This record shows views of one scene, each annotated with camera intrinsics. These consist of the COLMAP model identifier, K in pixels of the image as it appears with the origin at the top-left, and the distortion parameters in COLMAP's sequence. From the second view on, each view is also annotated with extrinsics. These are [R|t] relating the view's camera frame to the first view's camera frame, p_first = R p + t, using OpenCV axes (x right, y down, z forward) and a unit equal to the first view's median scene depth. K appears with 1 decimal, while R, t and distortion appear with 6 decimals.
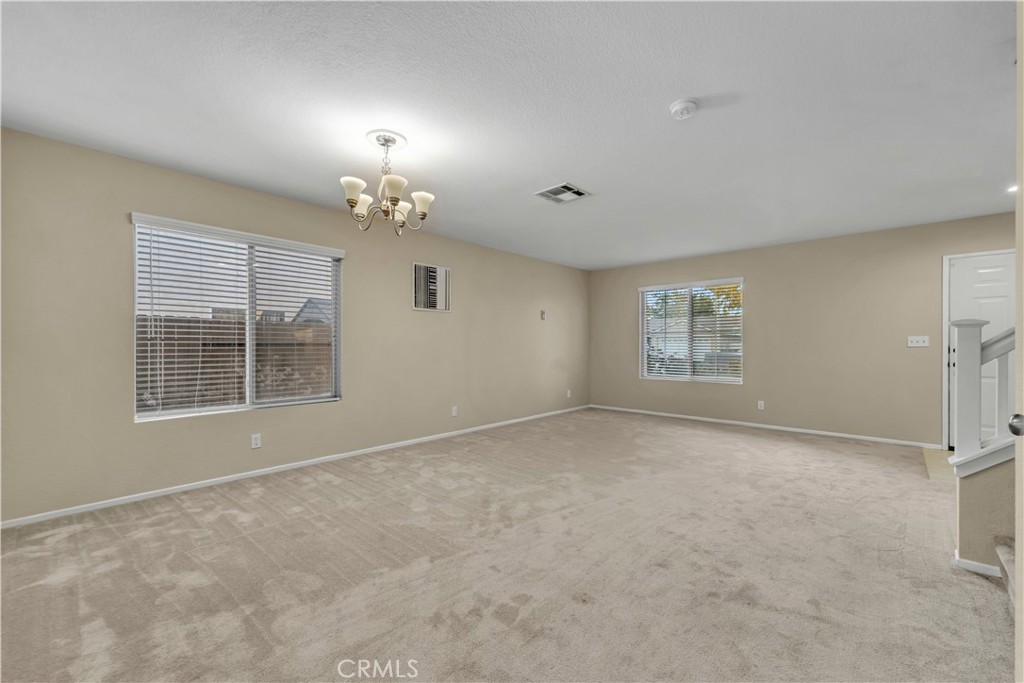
lens RADIAL K [[413.7, 0, 515.3], [0, 413.7, 346.4], [0, 0, 1]] dist [0.013150, -0.000204]
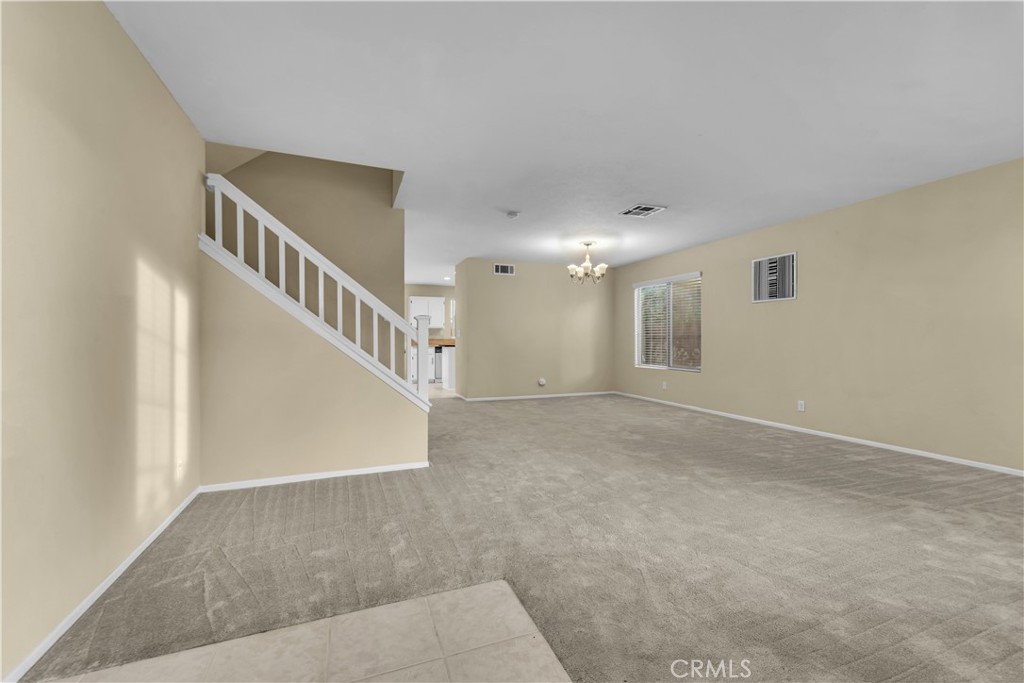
lens RADIAL K [[428.0, 0, 517.0], [0, 428.0, 340.9], [0, 0, 1]] dist [0.013647, -0.000166]
pose [[-0.428756, 0.000489, -0.903420, 1.326390], [-0.003393, 0.999992, 0.002151, 0.017567], [0.903414, 0.003988, -0.428751, 1.126681]]
